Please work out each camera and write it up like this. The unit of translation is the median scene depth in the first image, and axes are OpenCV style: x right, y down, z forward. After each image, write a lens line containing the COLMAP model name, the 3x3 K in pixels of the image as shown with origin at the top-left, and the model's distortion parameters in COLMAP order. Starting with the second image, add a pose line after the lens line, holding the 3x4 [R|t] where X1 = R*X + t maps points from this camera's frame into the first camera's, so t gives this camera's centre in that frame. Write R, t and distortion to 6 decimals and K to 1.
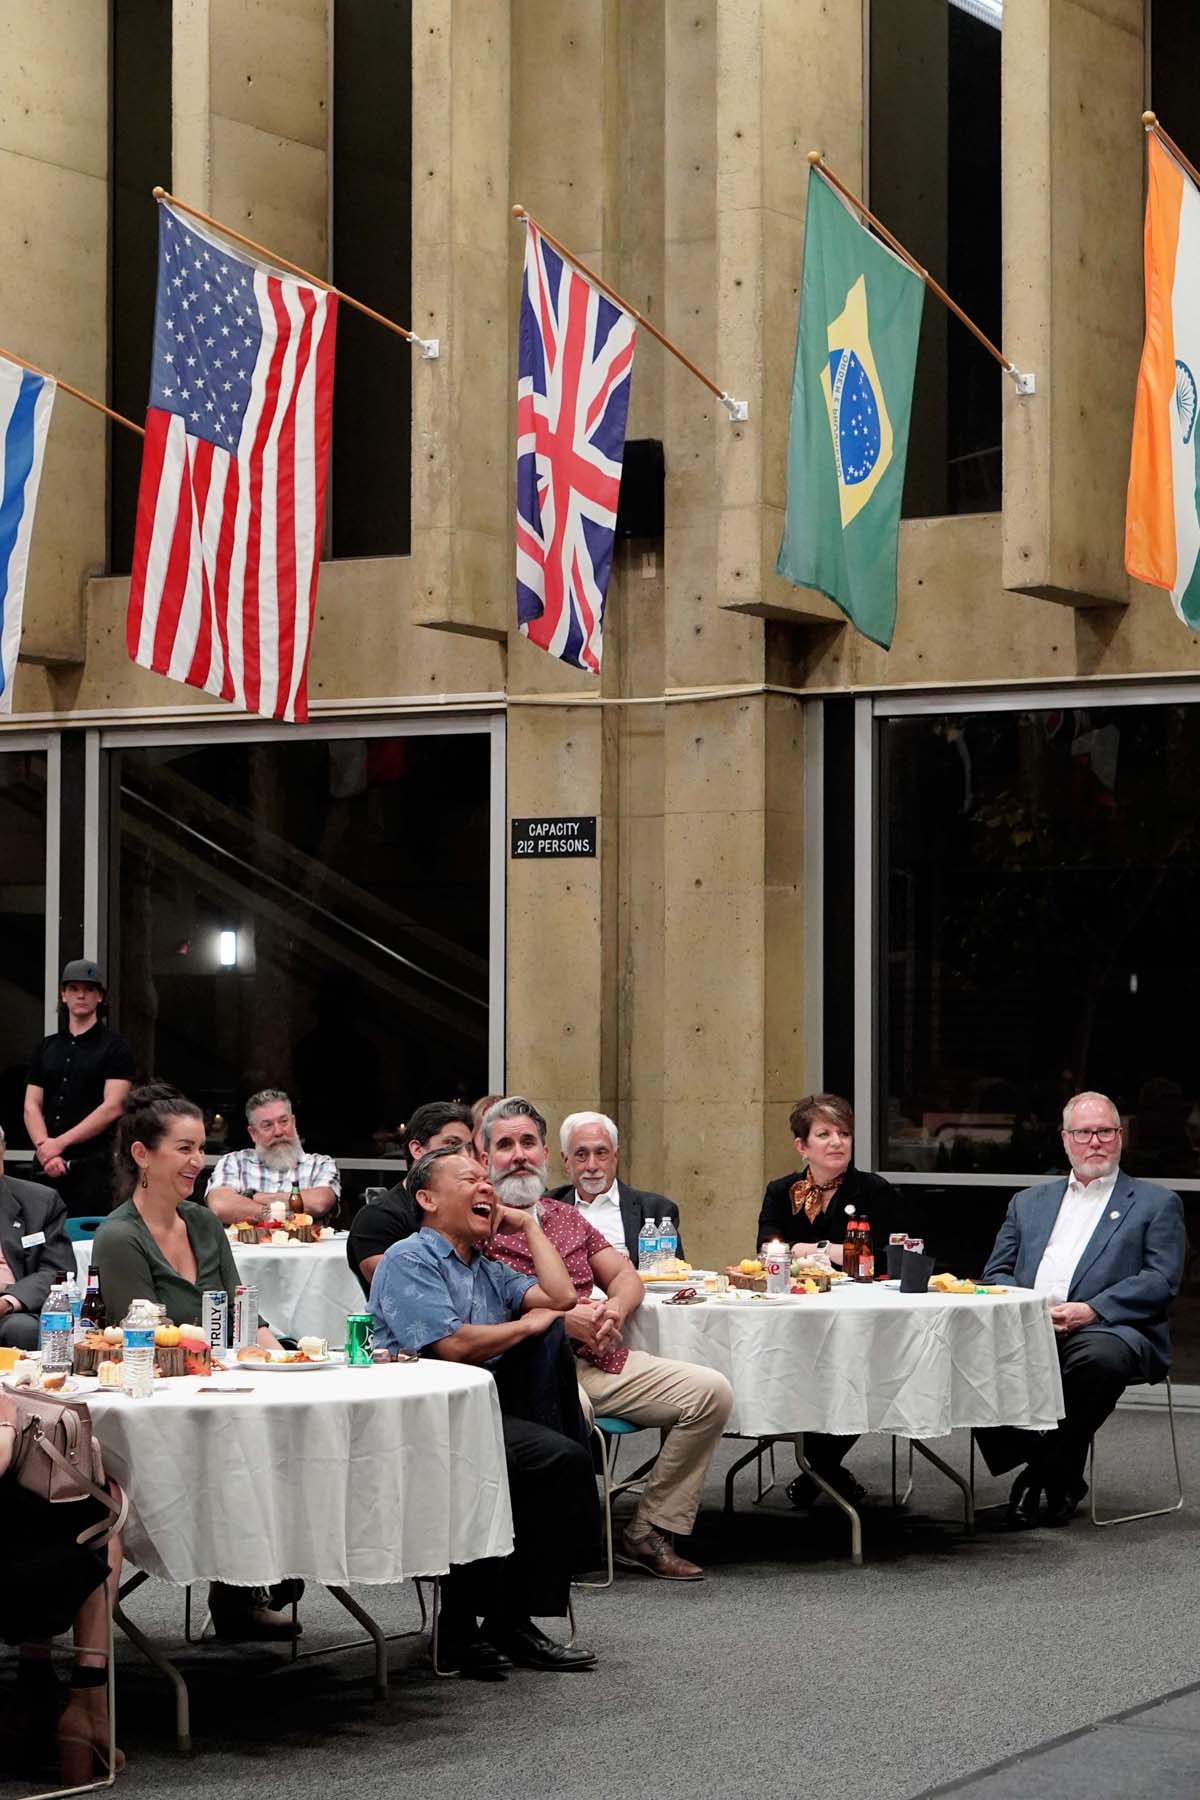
lens RADIAL K [[3871.7, 0, 606.0], [0, 3871.7, 904.9], [0, 0, 1]] dist [0.067469, 0.000000]
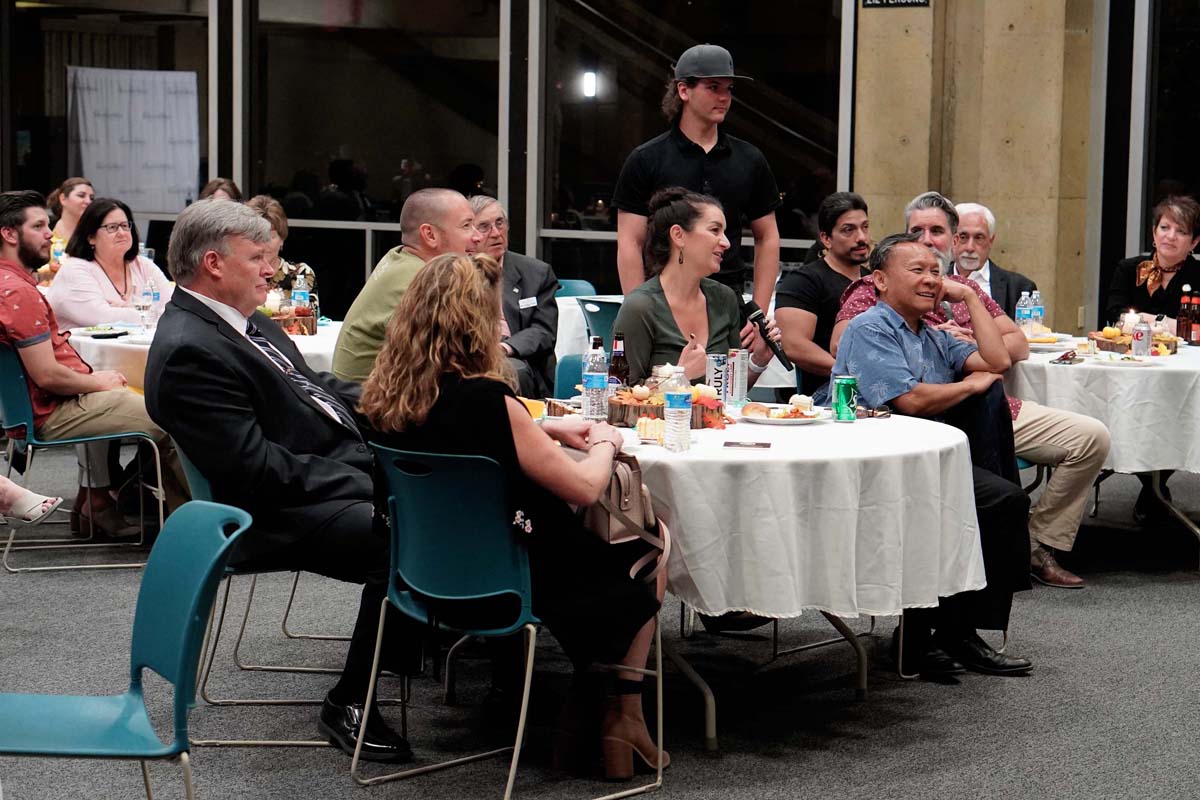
lens RADIAL K [[2581.1, 0, 601.0], [0, 2581.1, 393.0], [0, 0, 1]] dist [0.067469, 0.000000]
pose [[0.996610, 0.017465, -0.080396, -0.069208], [-0.007089, 0.991803, 0.127579, 0.010545], [0.081966, -0.126577, 0.988565, 0.207393]]
